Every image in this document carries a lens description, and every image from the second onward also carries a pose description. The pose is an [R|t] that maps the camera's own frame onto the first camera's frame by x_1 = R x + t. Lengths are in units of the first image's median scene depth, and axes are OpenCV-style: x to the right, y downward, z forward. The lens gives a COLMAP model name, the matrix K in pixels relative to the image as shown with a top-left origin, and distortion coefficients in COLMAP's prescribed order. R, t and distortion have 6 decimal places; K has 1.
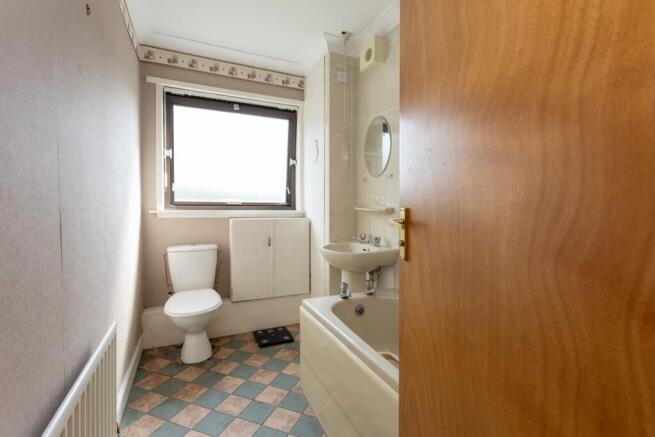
lens RADIAL K [[304.7, 0, 328.1], [0, 304.7, 214.2], [0, 0, 1]] dist [-0.003543, 0.001367]
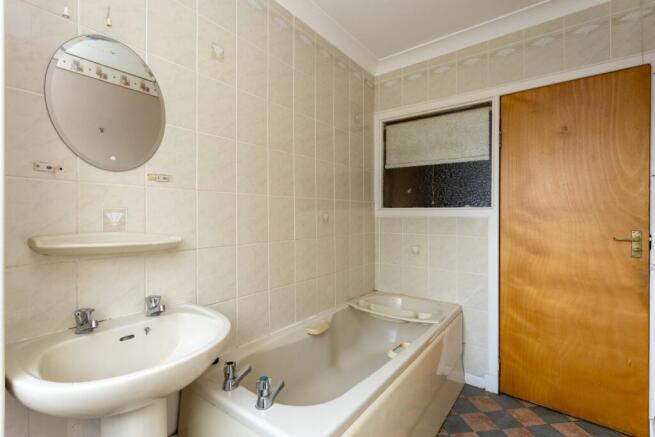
lens RADIAL K [[304.7, 0, 327.6], [0, 304.7, 217.7], [0, 0, 1]] dist [-0.003543, 0.001367]
pose [[-0.475814, -0.014897, 0.879420, -0.388441], [0.027557, 0.999113, 0.031834, -0.060537], [-0.879114, 0.039381, -0.474981, 0.940630]]
